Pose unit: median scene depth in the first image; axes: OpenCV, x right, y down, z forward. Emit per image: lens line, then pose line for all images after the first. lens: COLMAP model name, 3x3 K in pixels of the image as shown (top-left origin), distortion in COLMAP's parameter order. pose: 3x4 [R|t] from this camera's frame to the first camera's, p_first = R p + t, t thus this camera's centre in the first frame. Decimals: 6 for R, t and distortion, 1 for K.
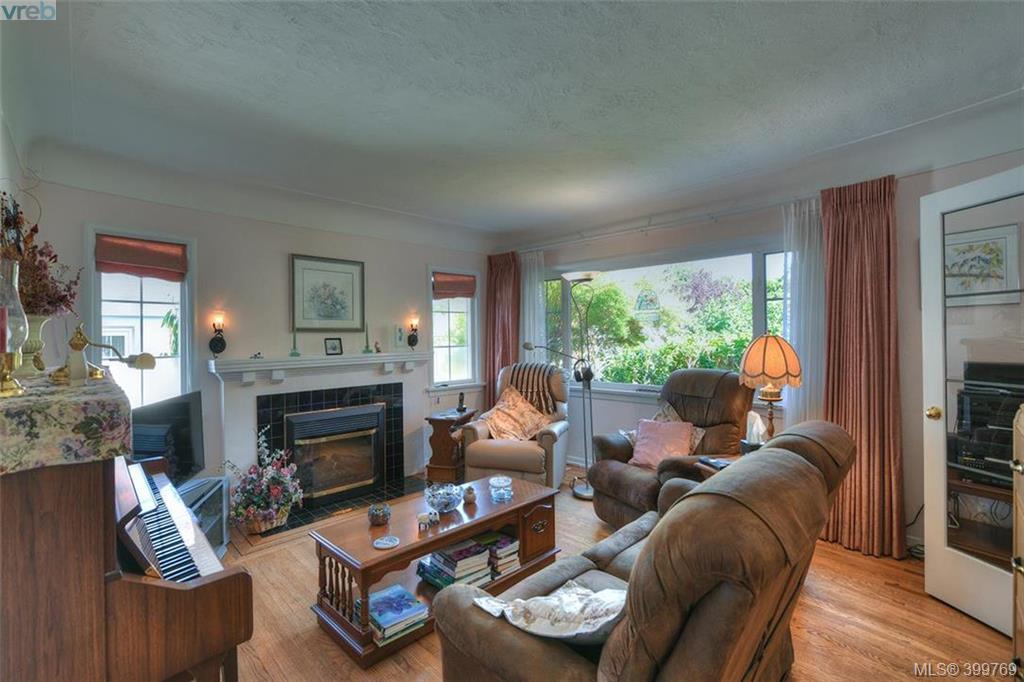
lens RADIAL K [[390.8, 0, 508.0], [0, 390.8, 337.3], [0, 0, 1]] dist [0.000628, 0.000031]
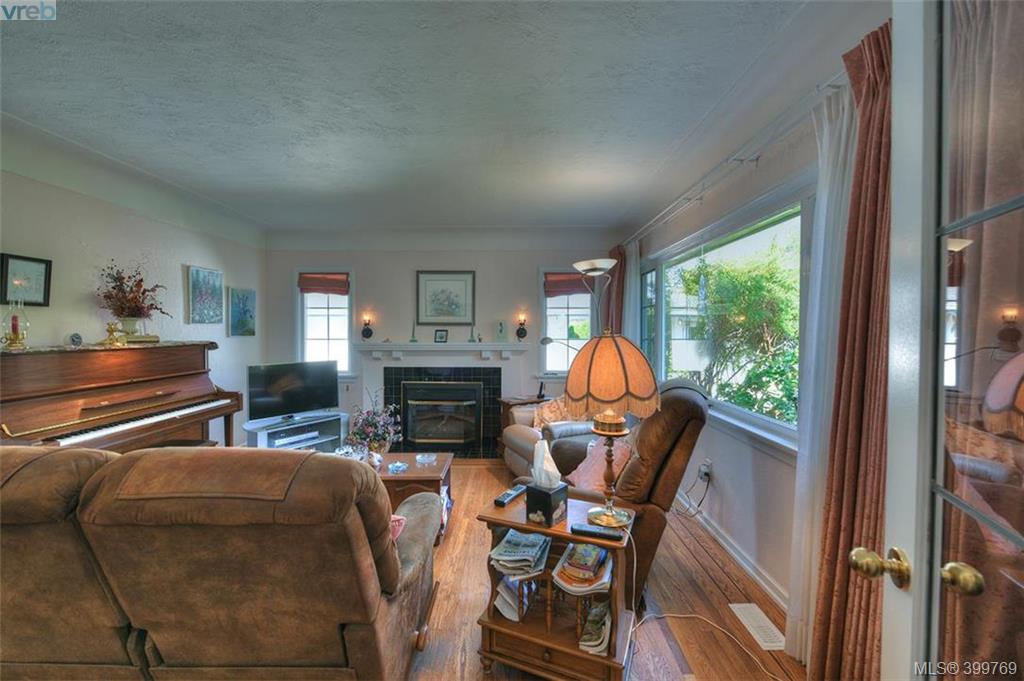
lens RADIAL K [[341.4, 0, 514.9], [0, 341.4, 333.9], [0, 0, 1]] dist [-0.000164, 0.000003]
pose [[0.776067, 0.021003, -0.630300, 0.500670], [-0.013815, 0.999772, 0.016305, -0.007378], [0.630499, -0.003946, 0.776180, 0.241706]]
